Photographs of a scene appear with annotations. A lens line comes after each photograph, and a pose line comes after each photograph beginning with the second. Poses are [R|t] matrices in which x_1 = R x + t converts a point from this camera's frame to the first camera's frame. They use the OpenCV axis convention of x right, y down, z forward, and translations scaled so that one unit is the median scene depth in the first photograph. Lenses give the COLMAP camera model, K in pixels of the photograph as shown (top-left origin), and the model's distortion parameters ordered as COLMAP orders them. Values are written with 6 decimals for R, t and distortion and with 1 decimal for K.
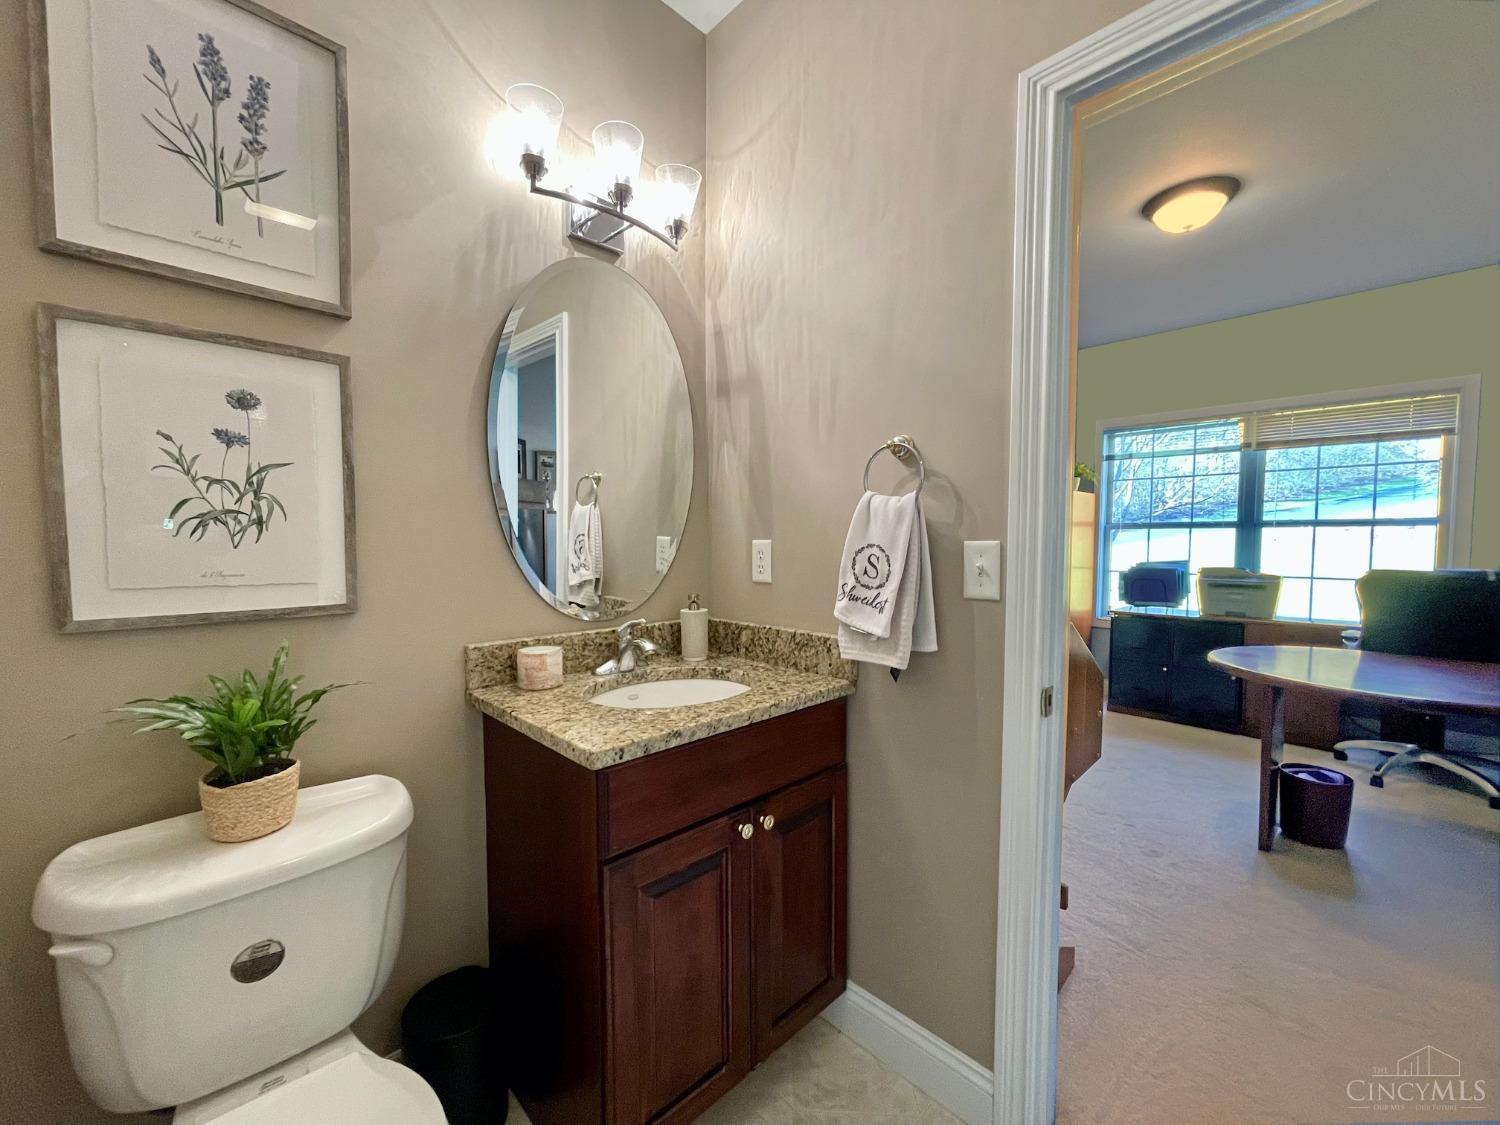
lens RADIAL K [[603.8, 0, 725.7], [0, 603.8, 578.5], [0, 0, 1]] dist [-0.007820, 0.000972]
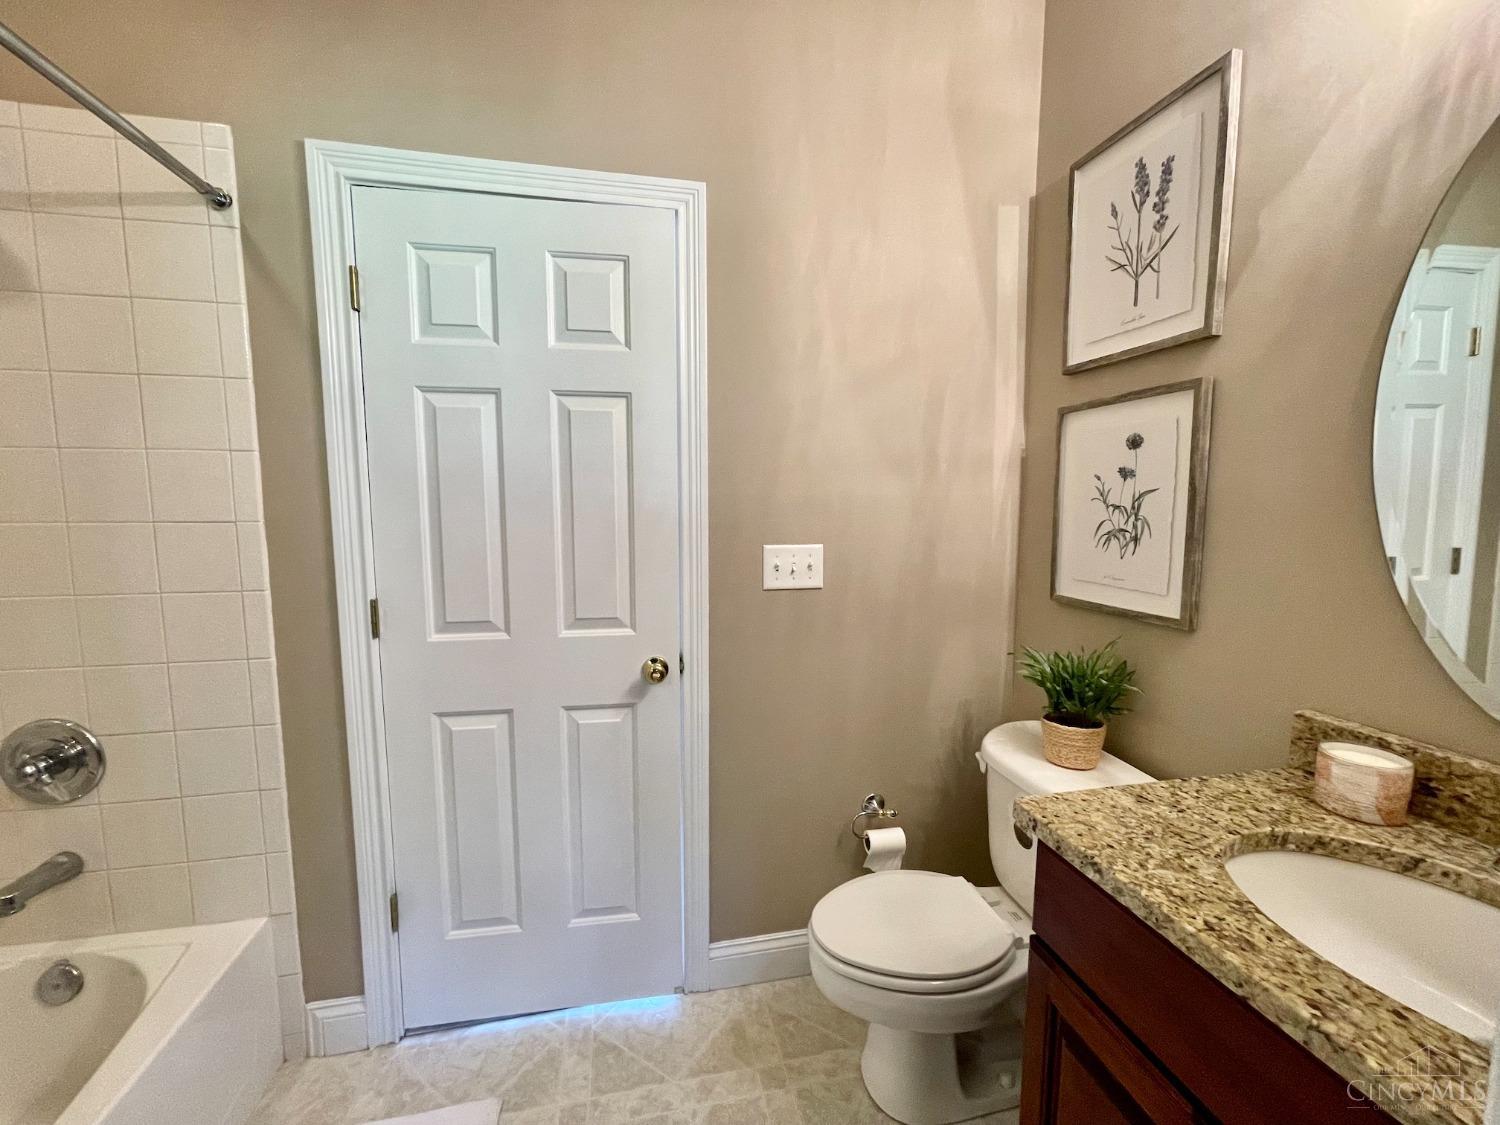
lens RADIAL K [[603.8, 0, 745.7], [0, 603.8, 573.6], [0, 0, 1]] dist [-0.007820, 0.000972]
pose [[-0.513789, 0.101333, -0.851911, 0.629590], [-0.049519, 0.987842, 0.147367, -0.151307], [0.856486, 0.117901, -0.502524, 0.862418]]
